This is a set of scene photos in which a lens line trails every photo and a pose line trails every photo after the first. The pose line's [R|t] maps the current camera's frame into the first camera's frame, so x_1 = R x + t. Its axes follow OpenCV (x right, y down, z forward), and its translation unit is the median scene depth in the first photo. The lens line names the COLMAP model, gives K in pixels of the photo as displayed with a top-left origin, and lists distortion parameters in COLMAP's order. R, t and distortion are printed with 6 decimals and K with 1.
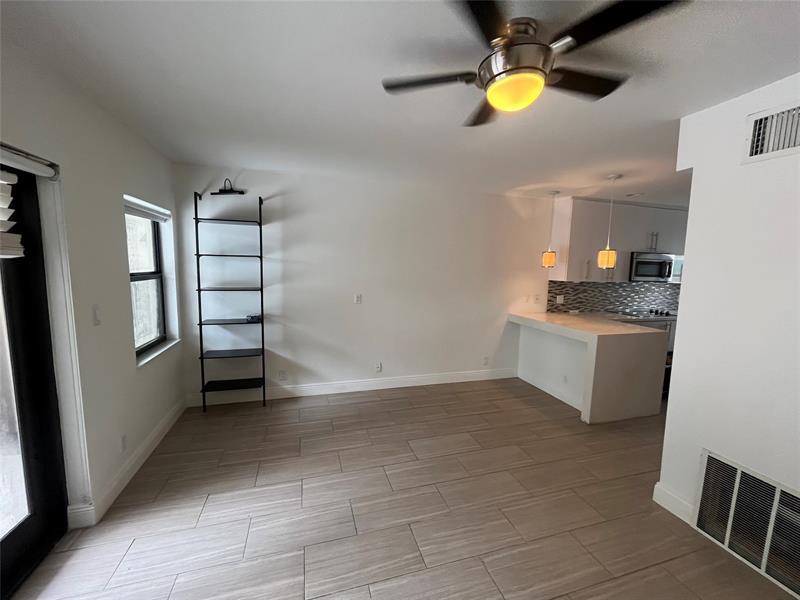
lens RADIAL K [[326.6, 0, 396.9], [0, 326.6, 301.8], [0, 0, 1]] dist [-0.005122, 0.000085]
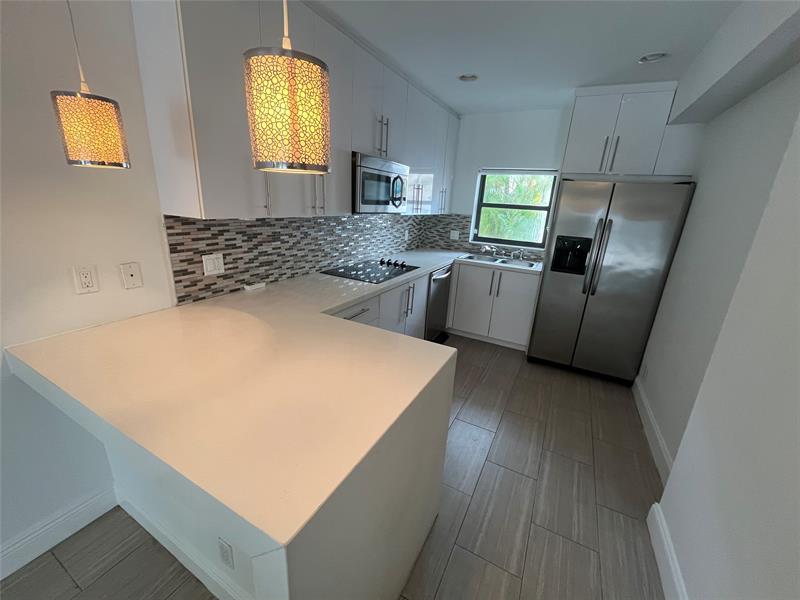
lens RADIAL K [[326.6, 0, 396.8], [0, 326.6, 301.5], [0, 0, 1]] dist [-0.005122, 0.000085]
pose [[0.702228, -0.199397, 0.683459, 0.381058], [0.042533, 0.970014, 0.239298, -0.048681], [-0.710680, -0.138972, 0.689652, 0.572845]]
